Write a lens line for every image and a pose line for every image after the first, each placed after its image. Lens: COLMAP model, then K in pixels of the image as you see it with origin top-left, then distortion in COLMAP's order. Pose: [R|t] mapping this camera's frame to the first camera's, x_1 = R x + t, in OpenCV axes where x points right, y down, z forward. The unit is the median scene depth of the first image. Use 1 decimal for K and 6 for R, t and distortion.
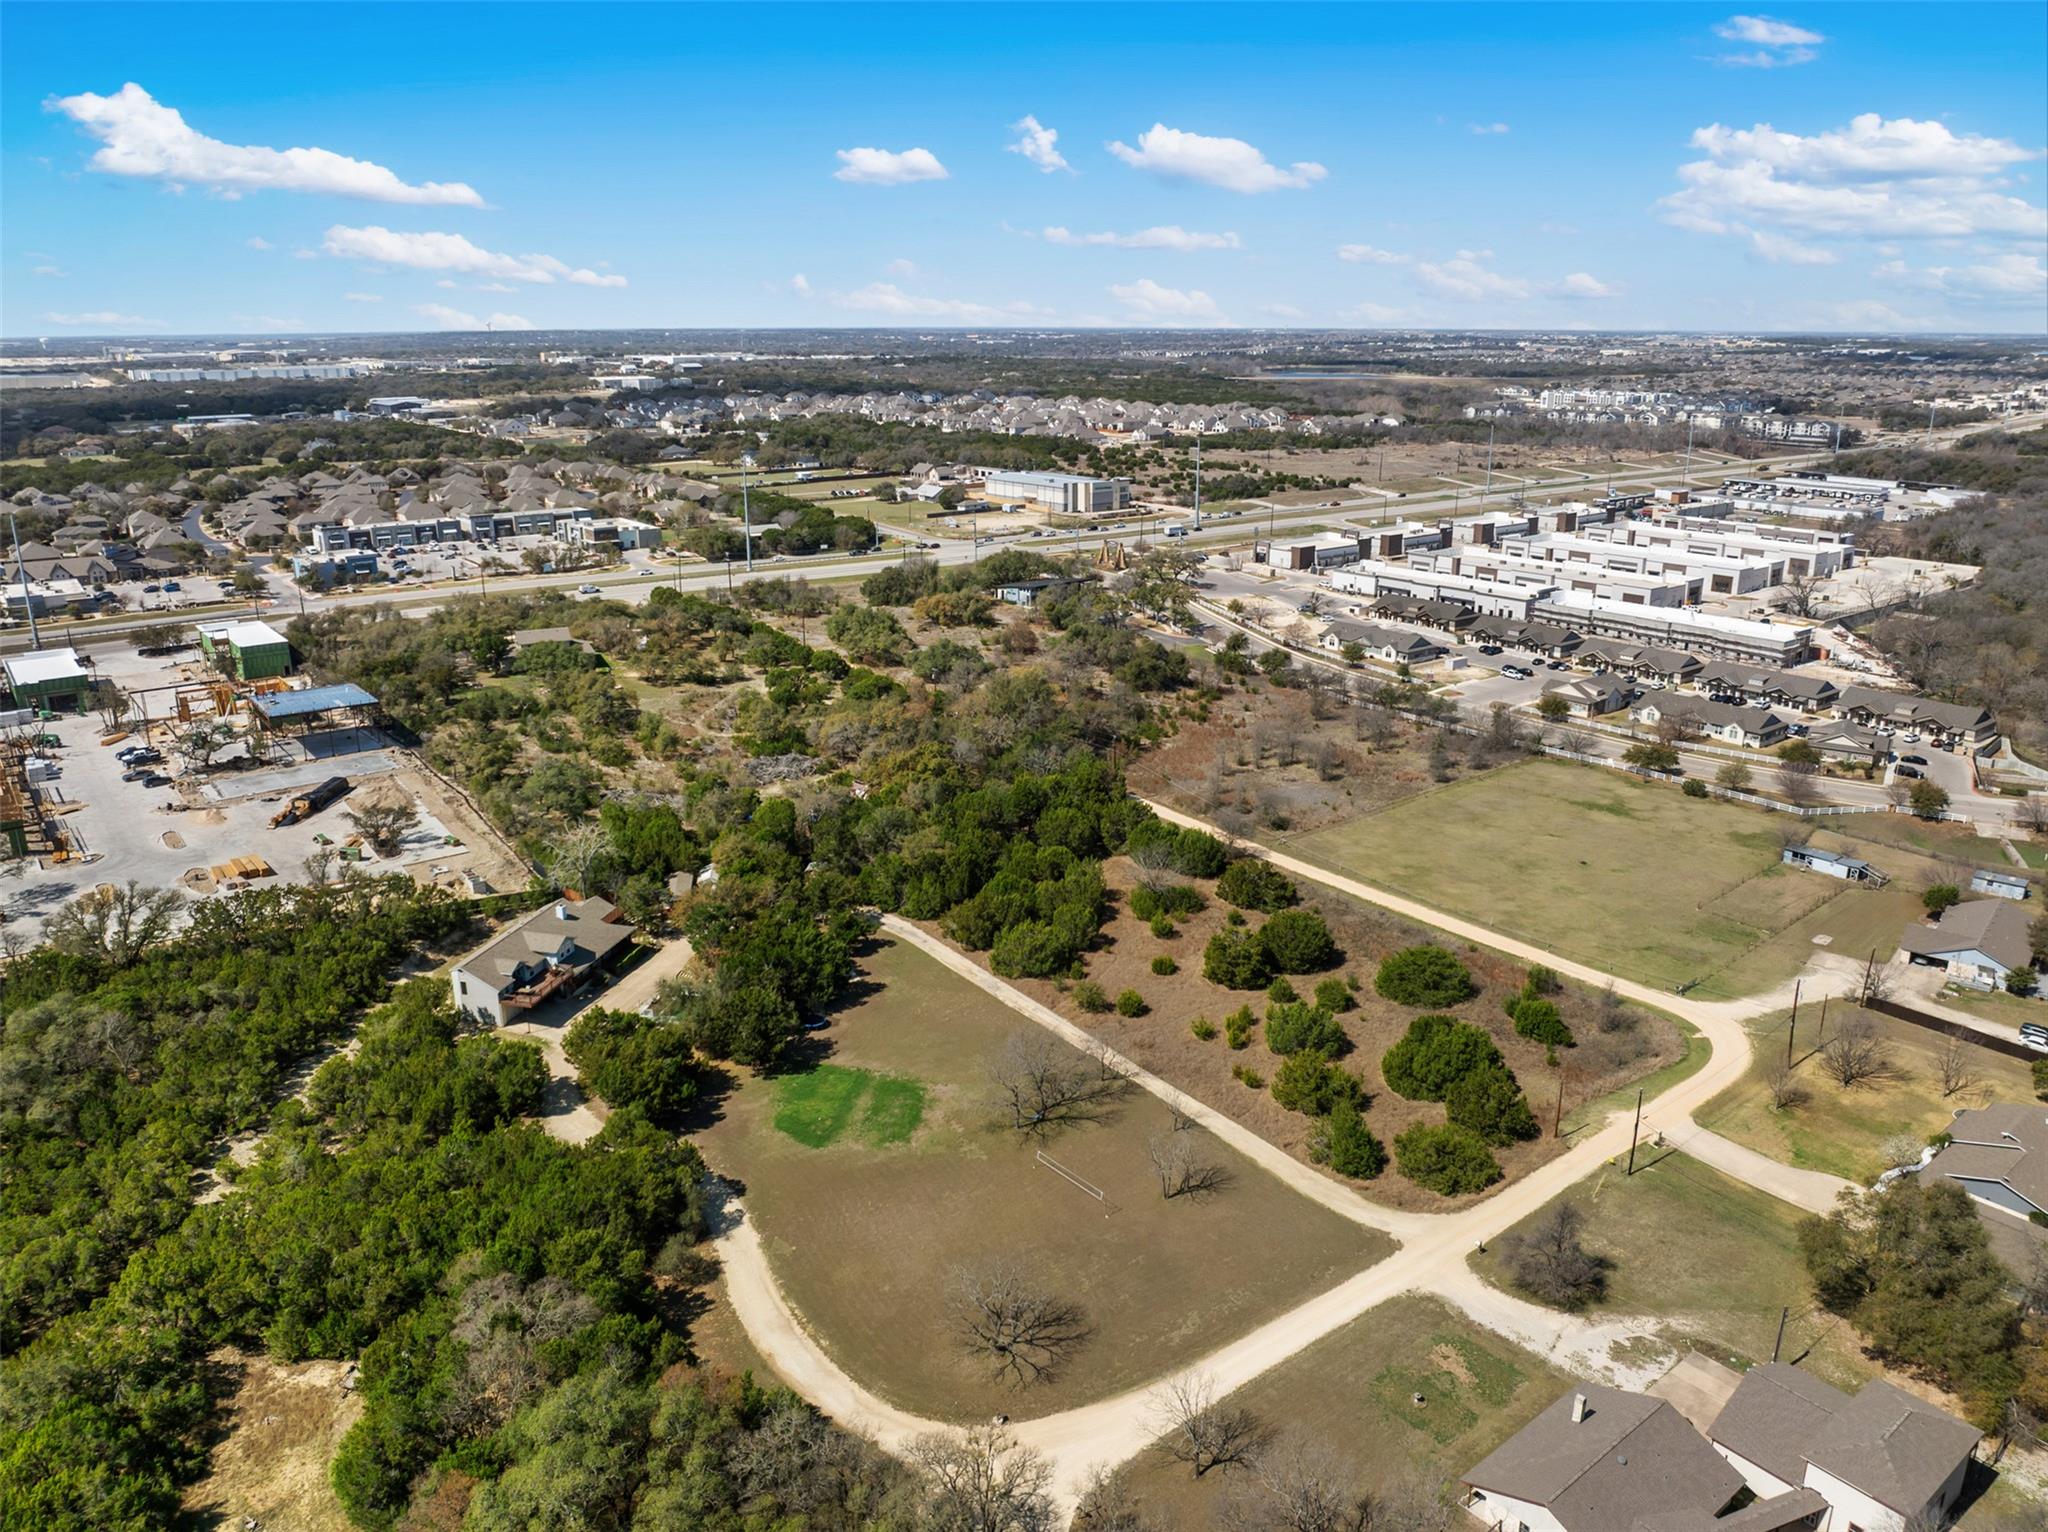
lens RADIAL K [[1443.8, 0, 1021.9], [0, 1443.8, 741.2], [0, 0, 1]] dist [-0.021171, -0.021150]
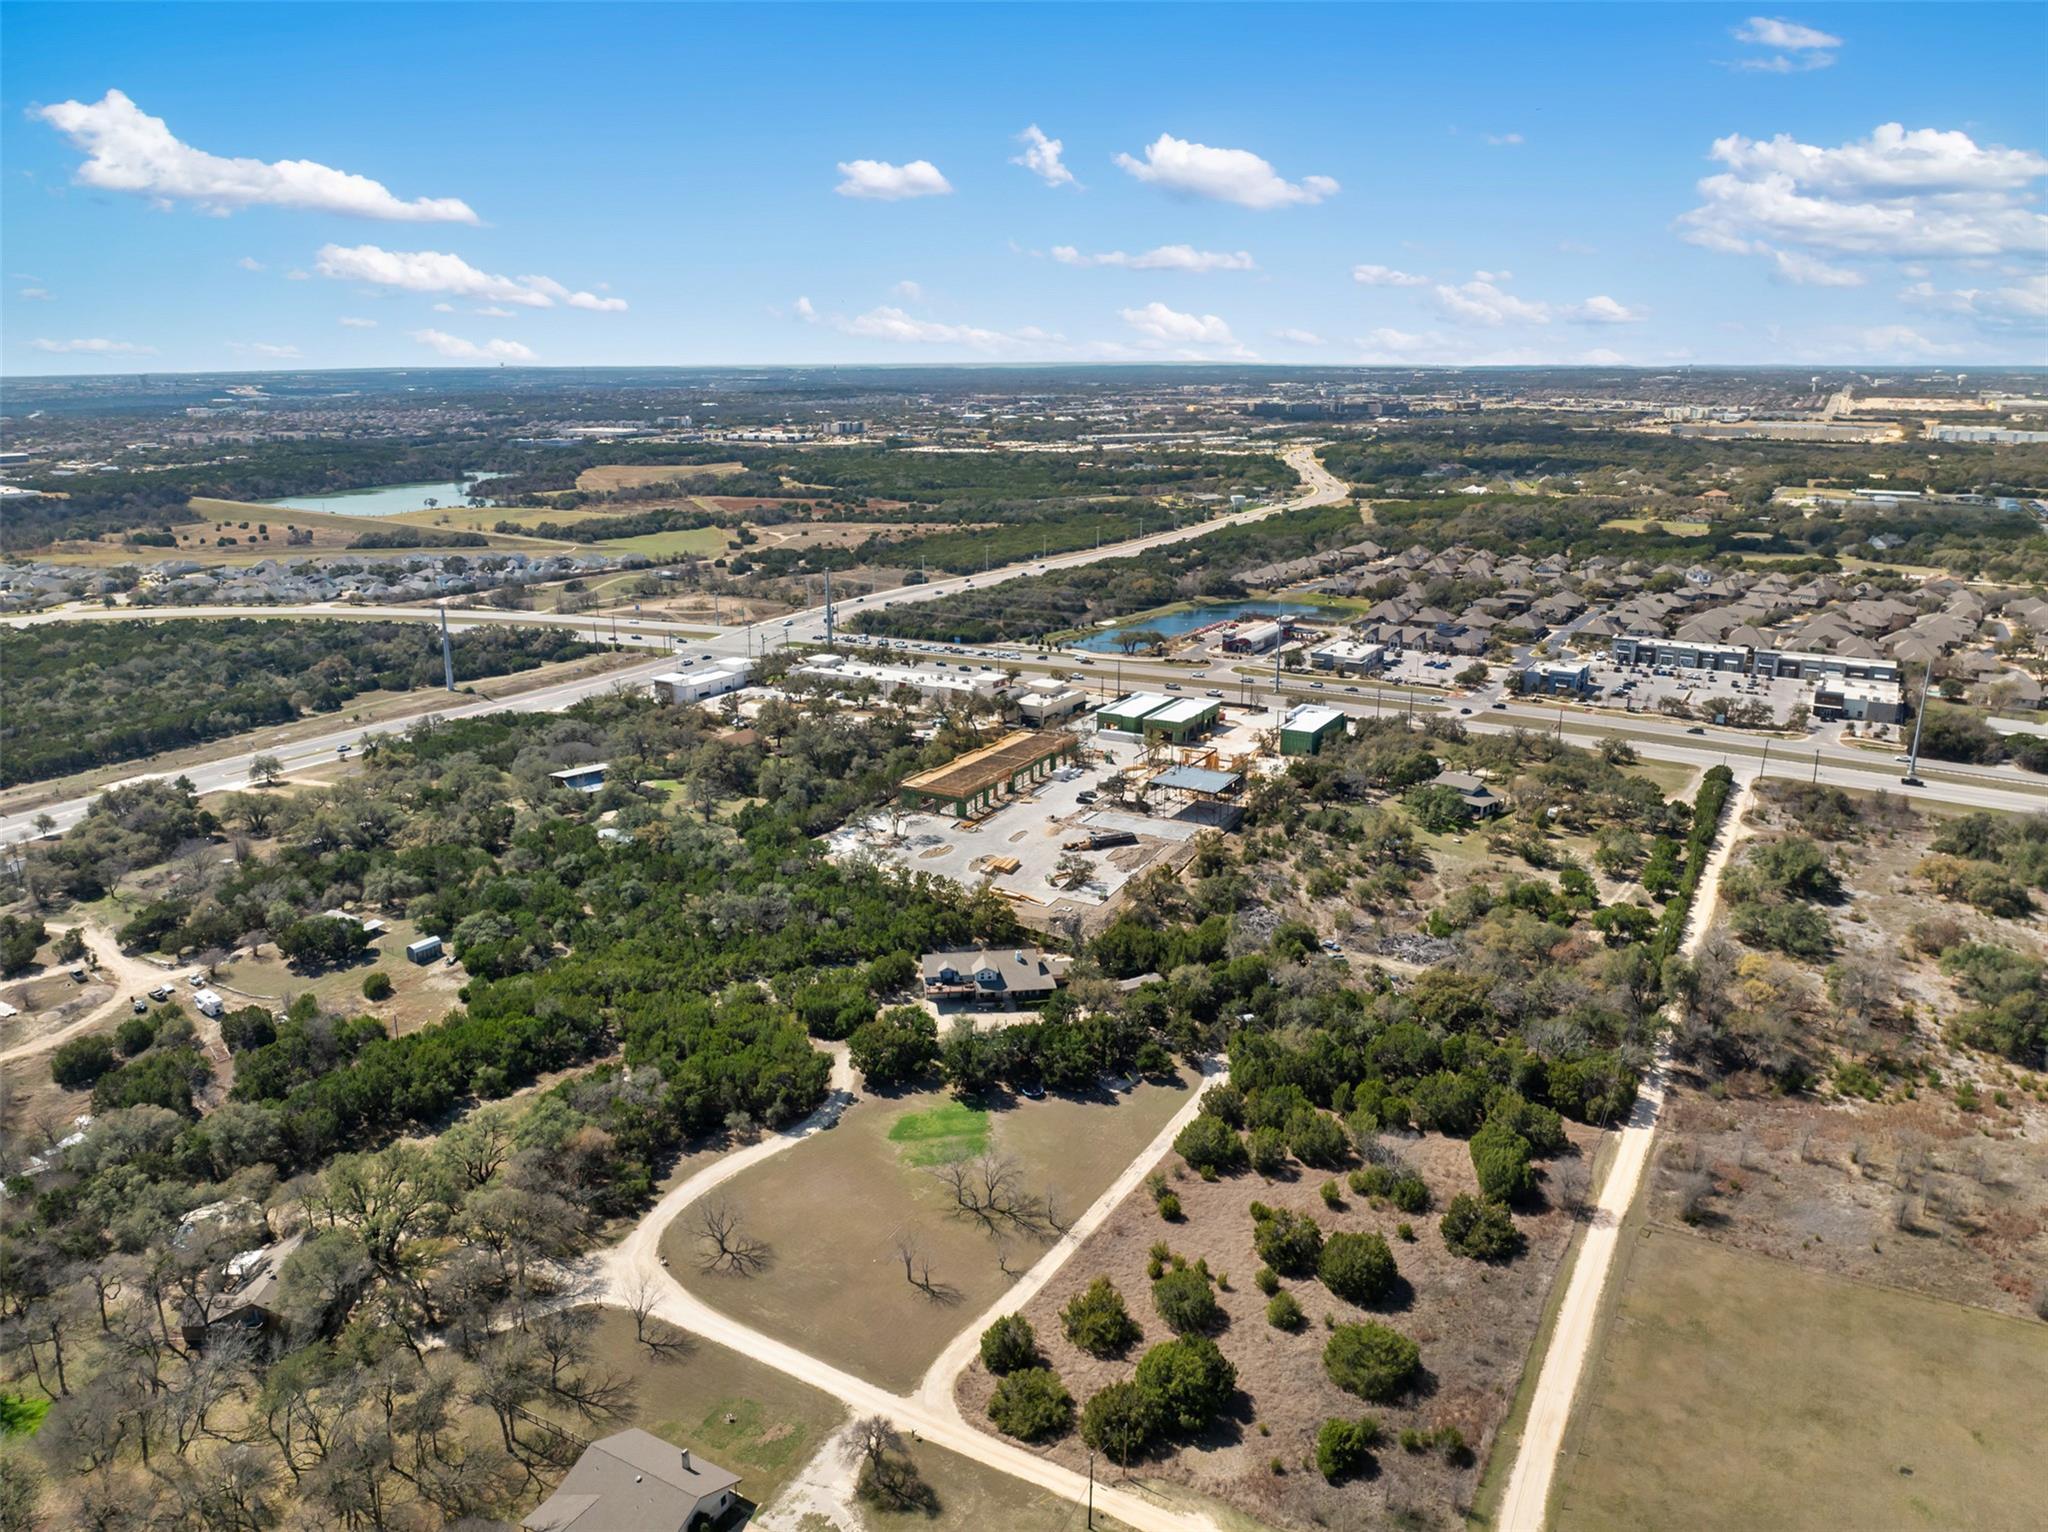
lens RADIAL K [[1443.8, 0, 1021.9], [0, 1443.8, 741.2], [0, 0, 1]] dist [-0.021171, -0.021150]
pose [[0.373381, 0.240444, -0.895976, 1.063321], [-0.252886, 0.955629, 0.151067, -0.352277], [0.892544, 0.170174, 0.417619, 0.361431]]
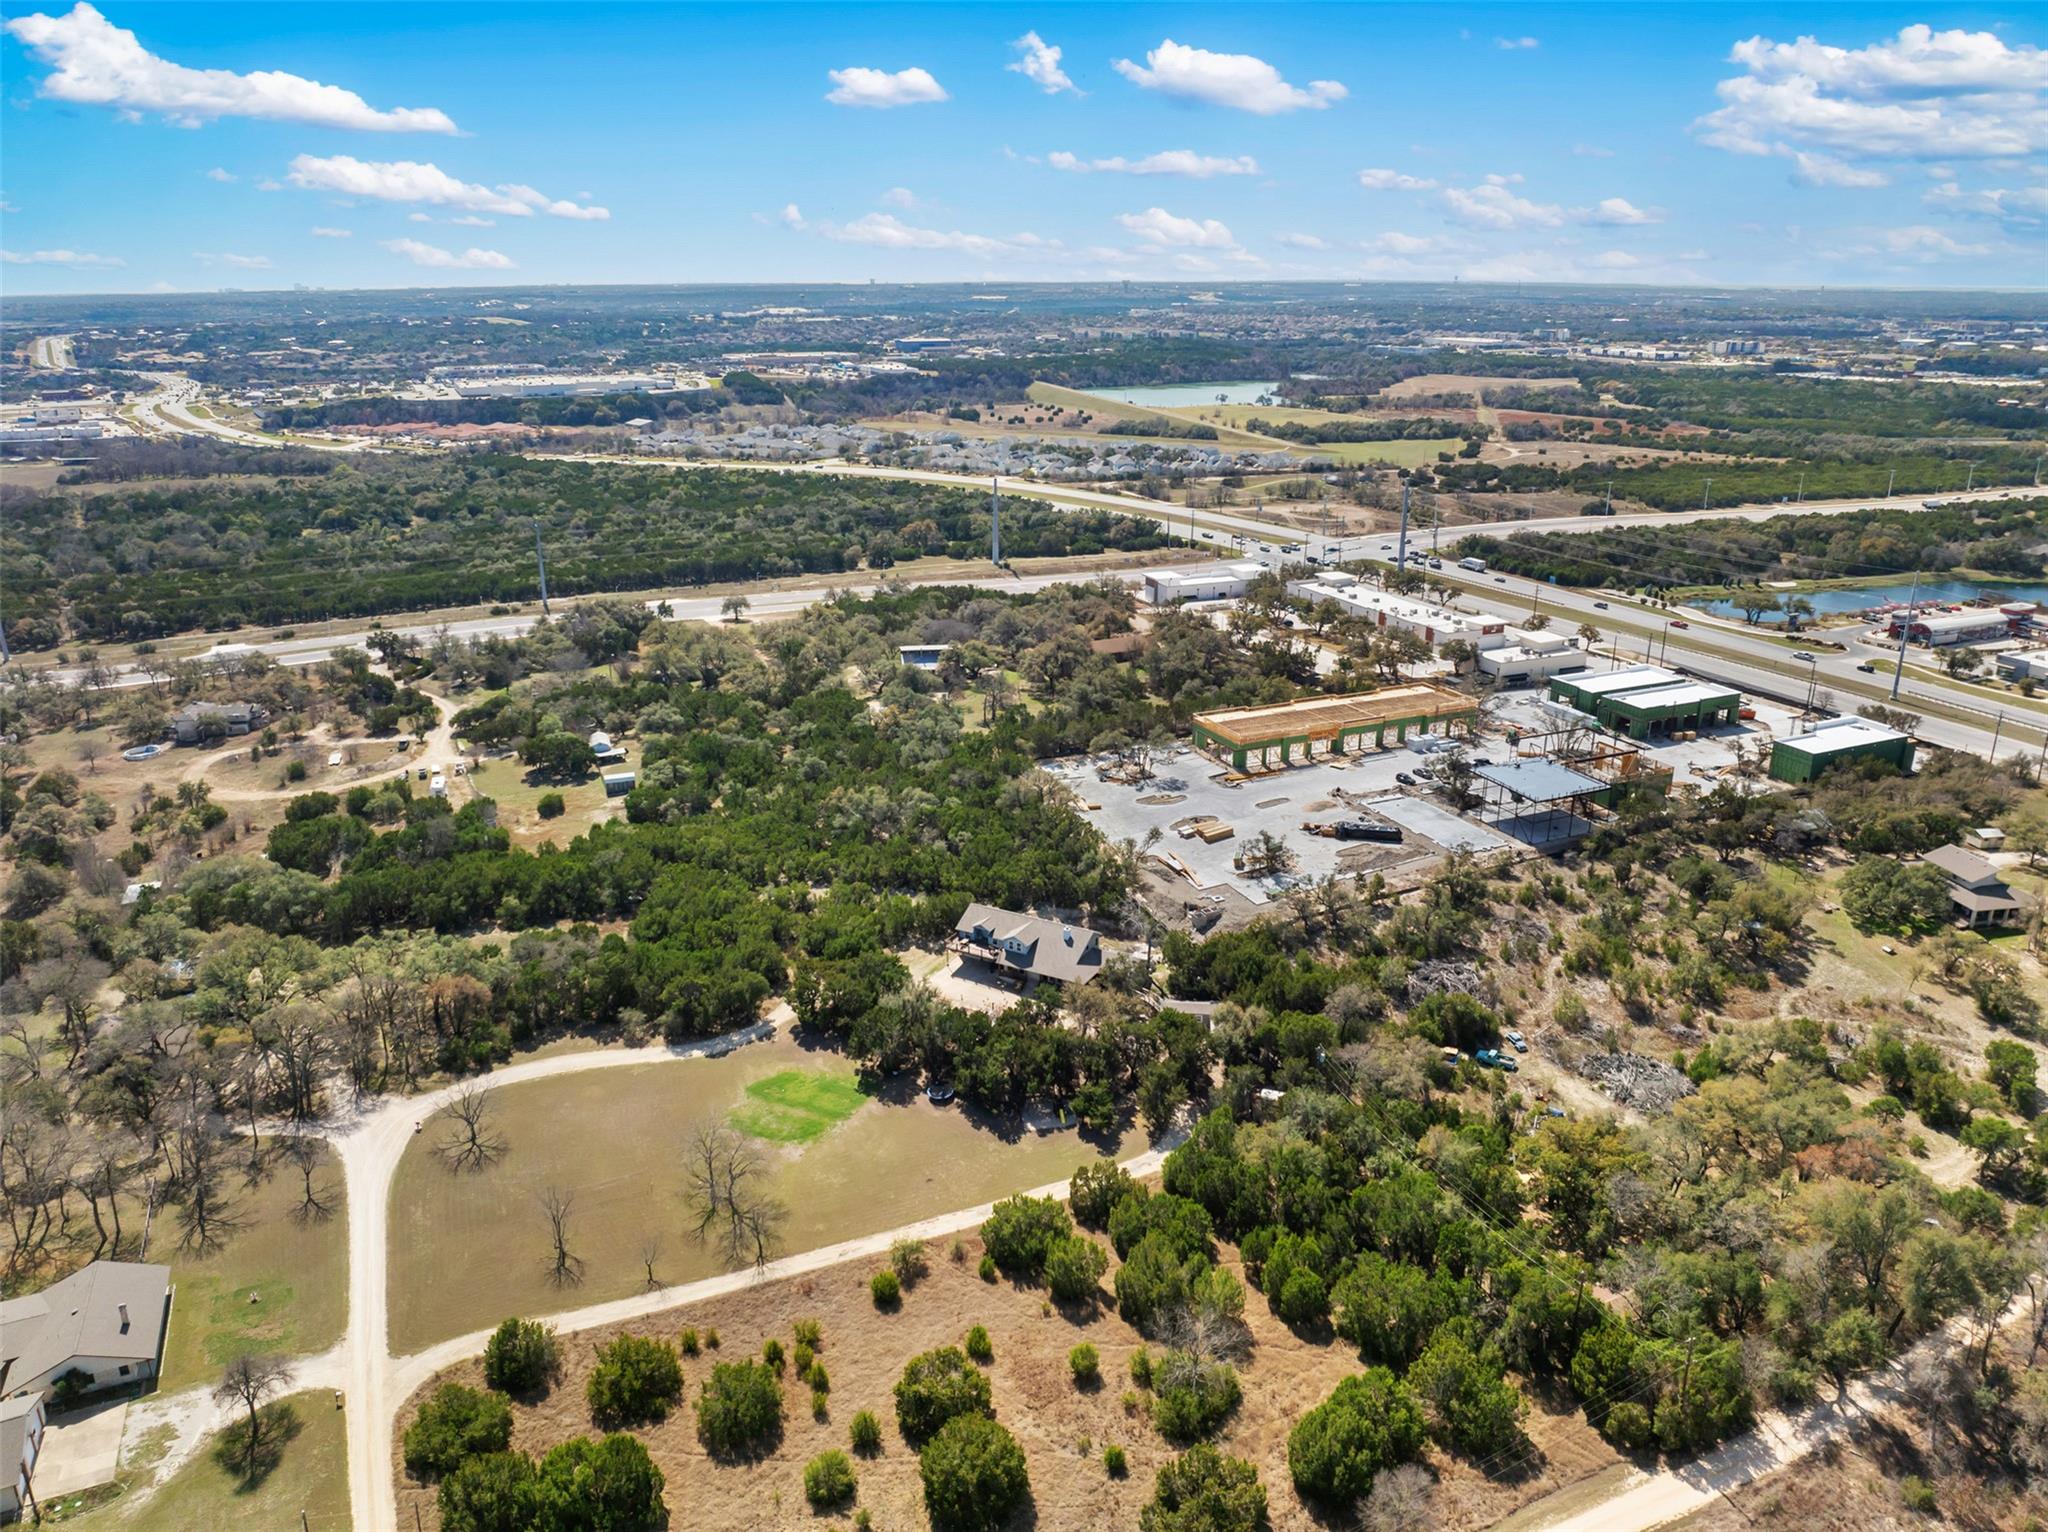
lens RADIAL K [[1443.8, 0, 1021.9], [0, 1443.8, 741.2], [0, 0, 1]] dist [-0.021171, -0.021150]
pose [[-0.244171, 0.301554, -0.921654, 0.826209], [-0.263964, 0.893865, 0.362393, -0.495453], [0.933115, 0.331769, -0.138656, 1.168414]]
